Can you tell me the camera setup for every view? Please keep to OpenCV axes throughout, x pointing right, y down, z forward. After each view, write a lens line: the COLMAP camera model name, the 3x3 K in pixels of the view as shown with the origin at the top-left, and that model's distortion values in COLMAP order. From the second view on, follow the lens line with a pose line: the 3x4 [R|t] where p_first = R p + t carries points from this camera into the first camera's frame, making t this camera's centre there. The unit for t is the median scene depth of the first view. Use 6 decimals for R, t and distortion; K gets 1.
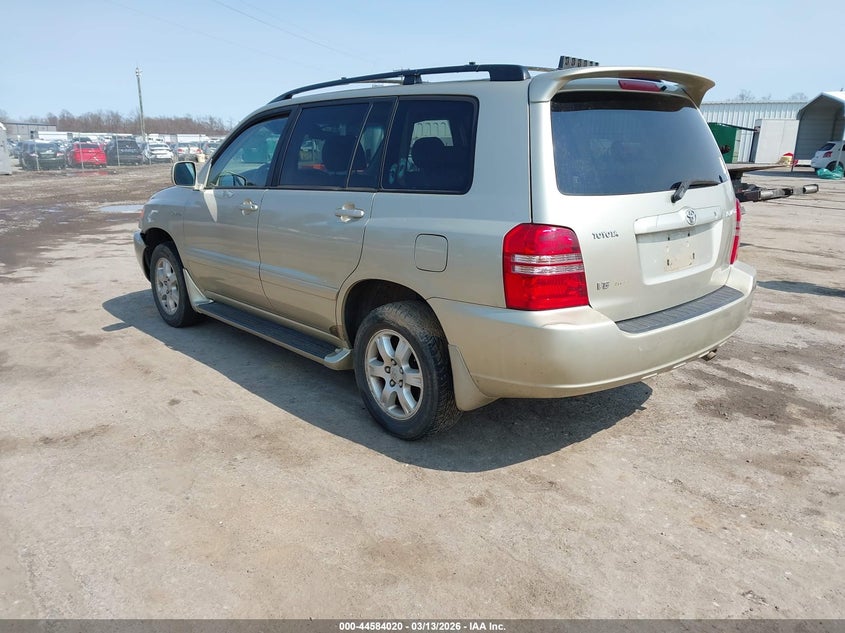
lens RADIAL K [[694.0, 0, 422.5], [0, 694.0, 316.5], [0, 0, 1]] dist [0.006221, 0.008755]
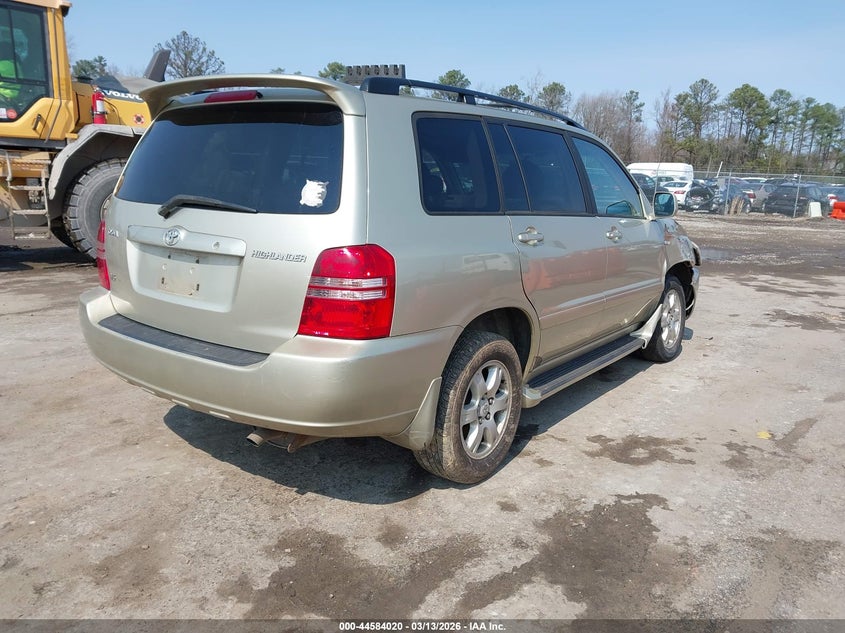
lens RADIAL K [[694.0, 0, 422.5], [0, 694.0, 316.5], [0, 0, 1]] dist [0.006221, 0.008755]
pose [[0.160550, 0.207777, -0.964911, 1.142898], [-0.278247, 0.947471, 0.157724, -0.239270], [0.946997, 0.243160, 0.209930, 0.984571]]
